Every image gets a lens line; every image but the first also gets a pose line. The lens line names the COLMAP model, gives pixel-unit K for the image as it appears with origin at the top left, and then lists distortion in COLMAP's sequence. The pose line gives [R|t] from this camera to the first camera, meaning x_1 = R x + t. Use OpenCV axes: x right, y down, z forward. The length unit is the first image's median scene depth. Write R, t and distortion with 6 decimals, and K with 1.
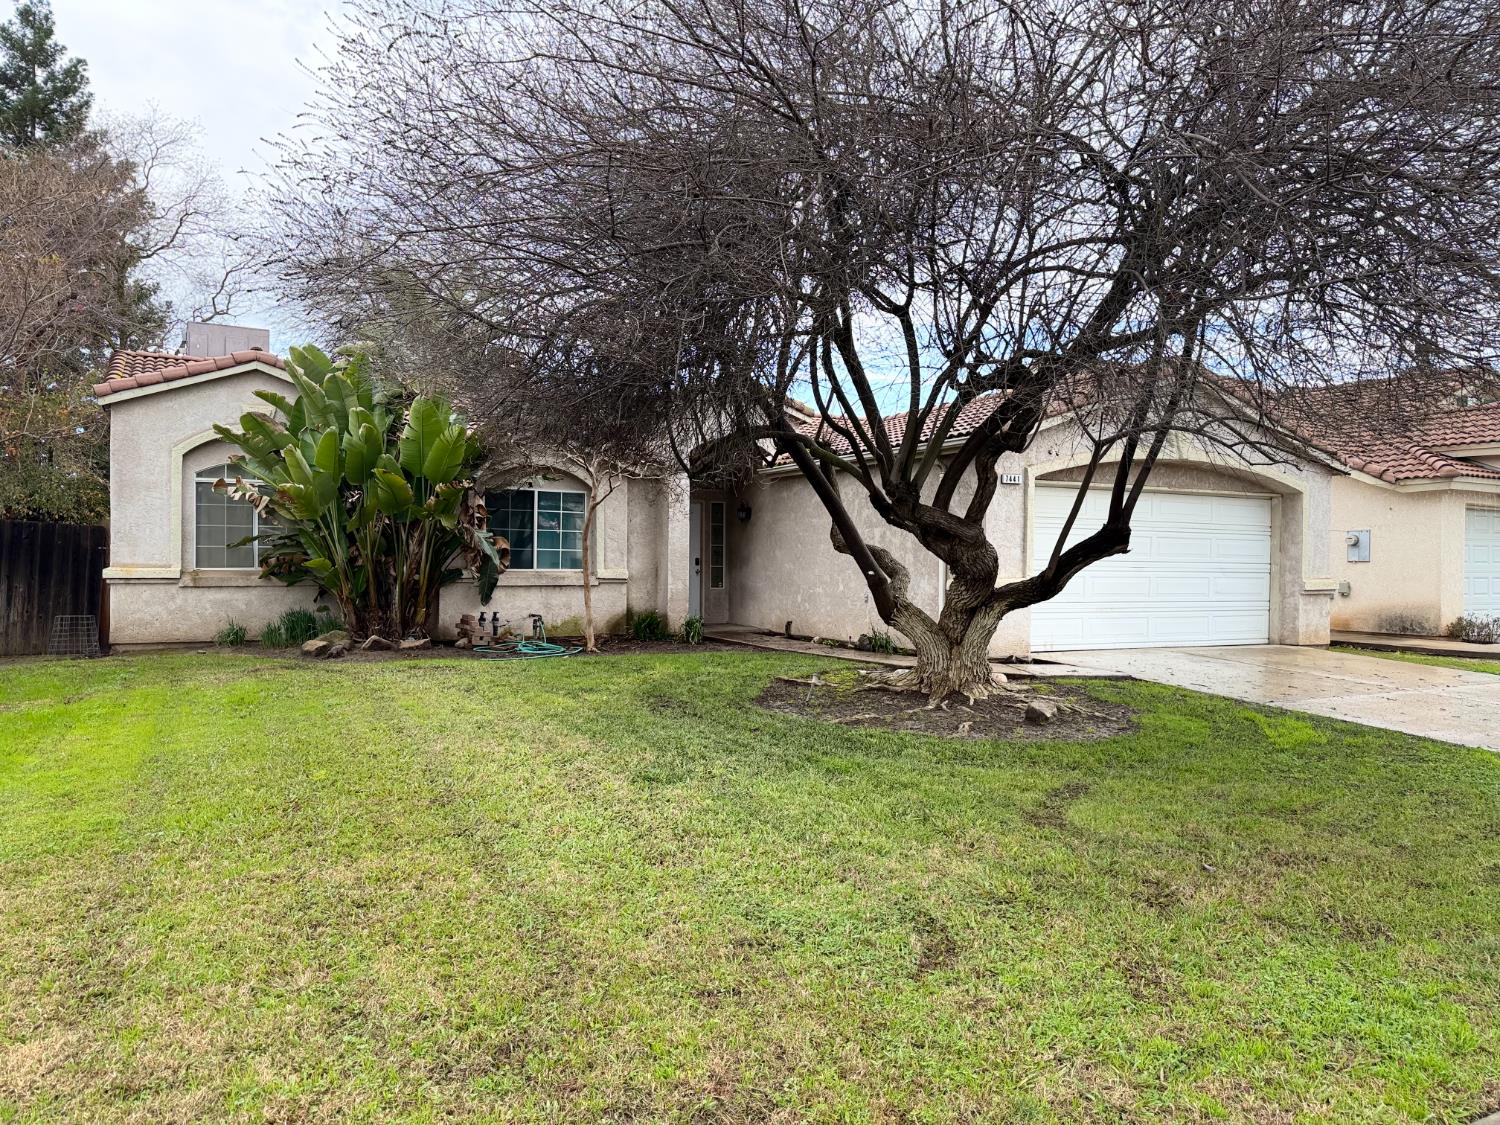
lens RADIAL K [[1052.9, 0, 742.4], [0, 1052.9, 556.0], [0, 0, 1]] dist [0.037194, -0.032945]
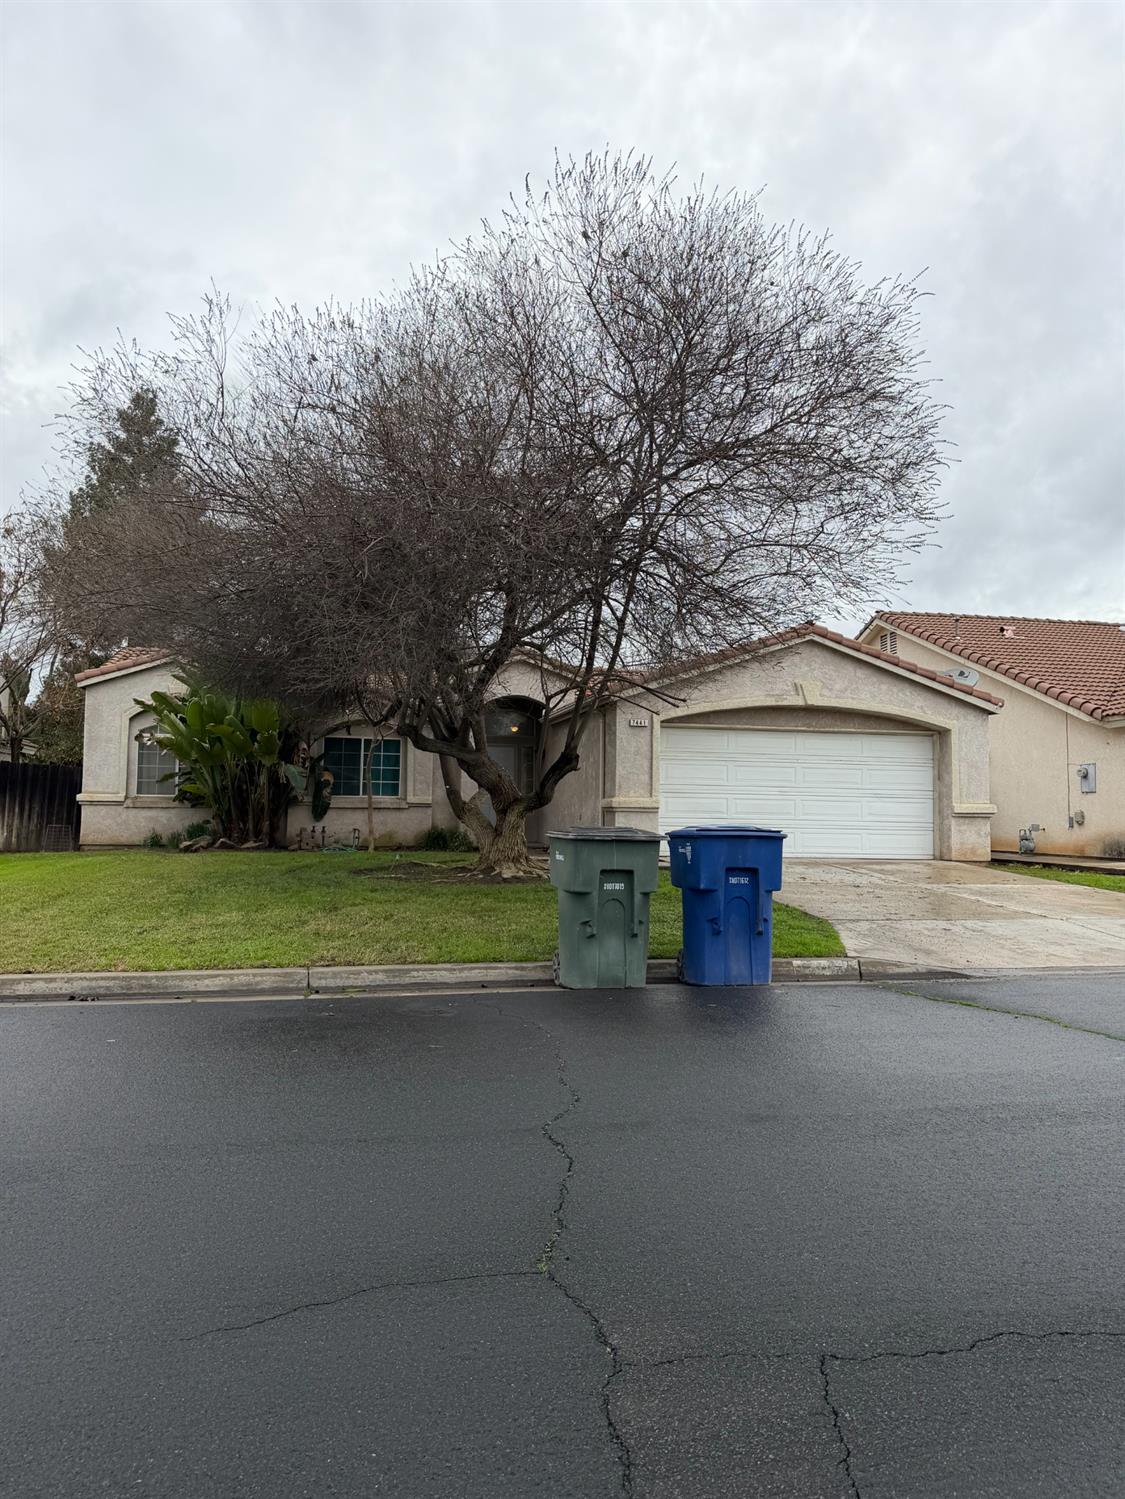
lens RADIAL K [[1052.2, 0, 570.9], [0, 1052.2, 721.8], [0, 0, 1]] dist [0.037194, -0.032945]
pose [[0.962307, -0.020640, -0.271181, 0.453088], [-0.002080, 0.996528, -0.083228, 0.030882], [0.271957, 0.080655, 0.958923, -0.246123]]
